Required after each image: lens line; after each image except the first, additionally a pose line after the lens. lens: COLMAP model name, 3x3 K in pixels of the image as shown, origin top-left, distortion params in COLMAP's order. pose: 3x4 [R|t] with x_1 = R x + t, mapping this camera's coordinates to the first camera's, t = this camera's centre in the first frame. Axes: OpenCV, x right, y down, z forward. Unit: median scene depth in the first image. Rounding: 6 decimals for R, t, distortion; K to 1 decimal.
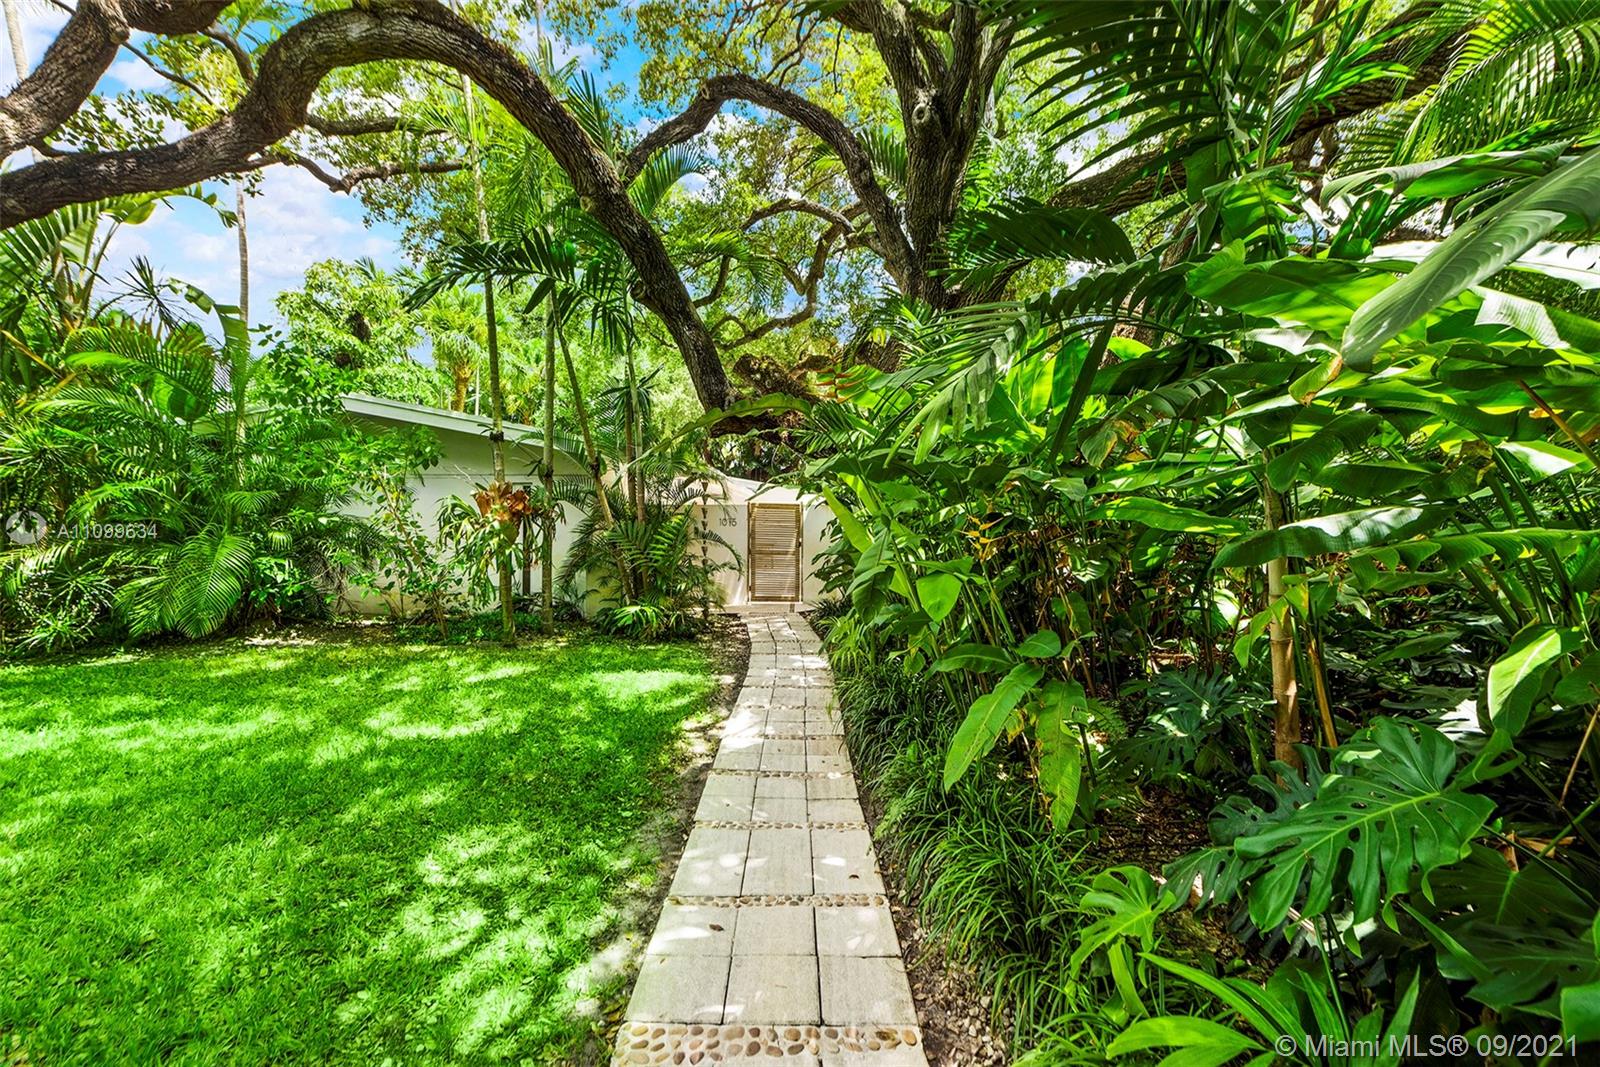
lens RADIAL K [[630.1, 0, 805.3], [0, 630.1, 506.3], [0, 0, 1]] dist [0.007142, -0.000024]
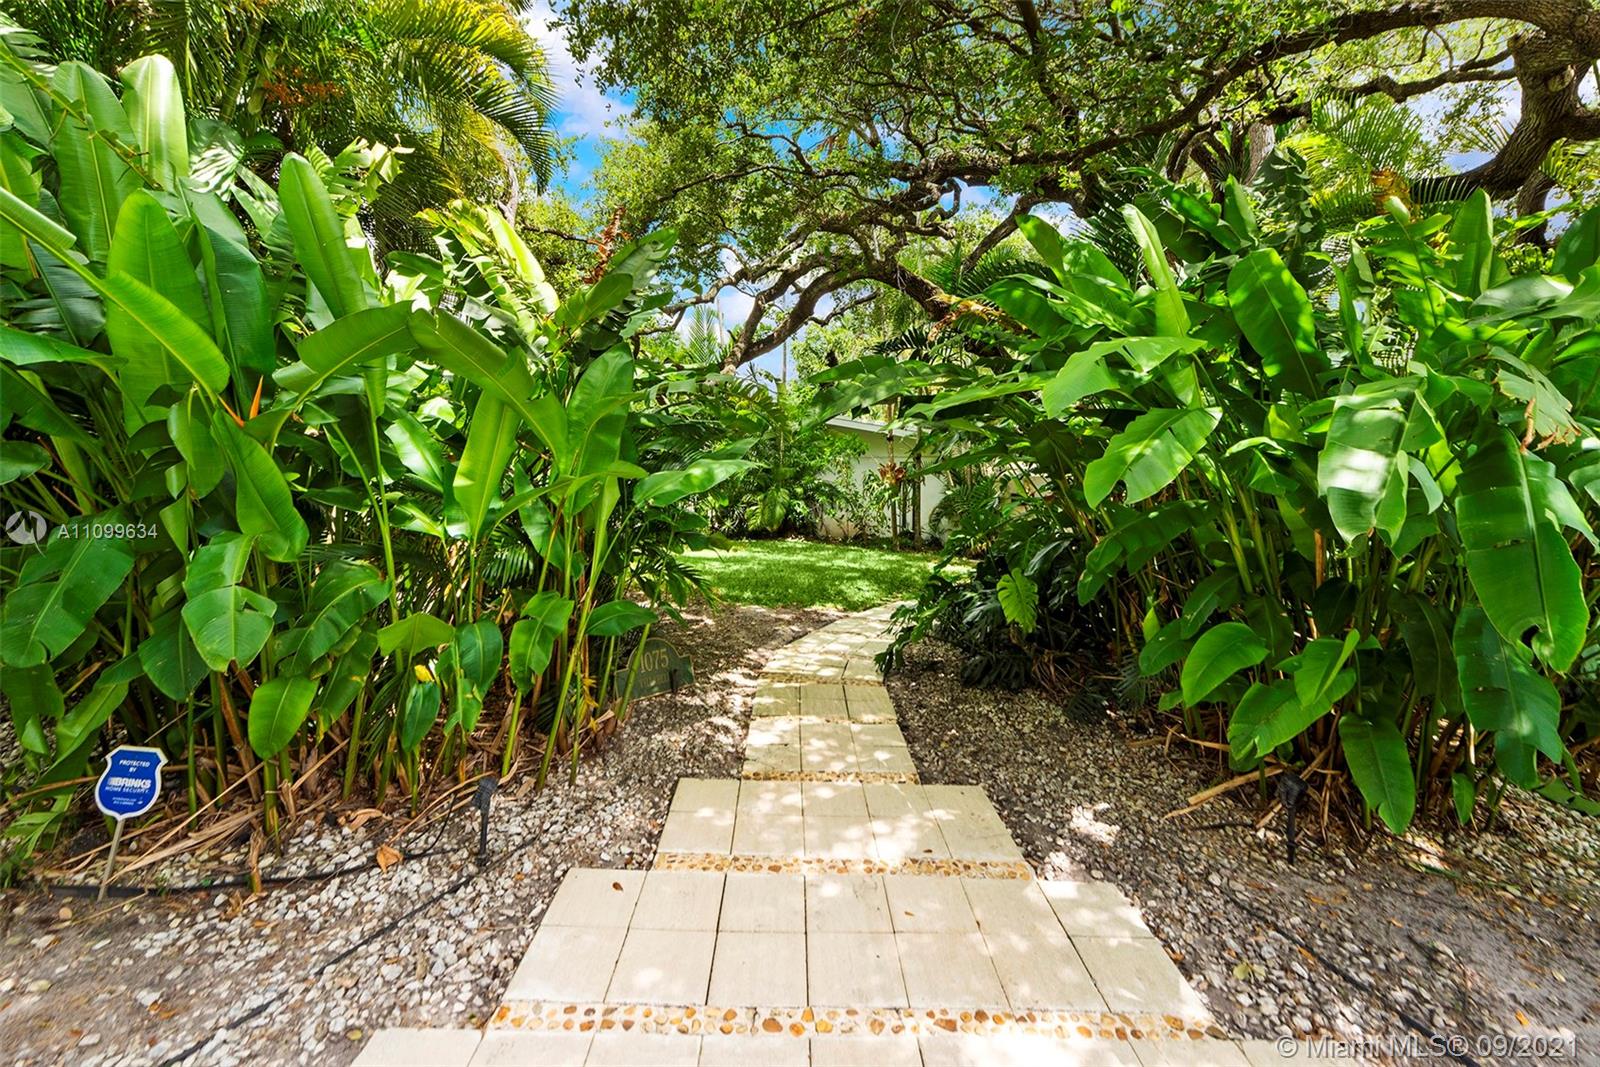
lens RADIAL K [[643.7, 0, 804.4], [0, 643.7, 513.5], [0, 0, 1]] dist [0.004521, -0.000434]
pose [[0.797857, 0.039469, -0.601553, 0.468470], [-0.006960, 0.998391, 0.056275, 0.006308], [0.602806, -0.040713, 0.796848, -0.689020]]
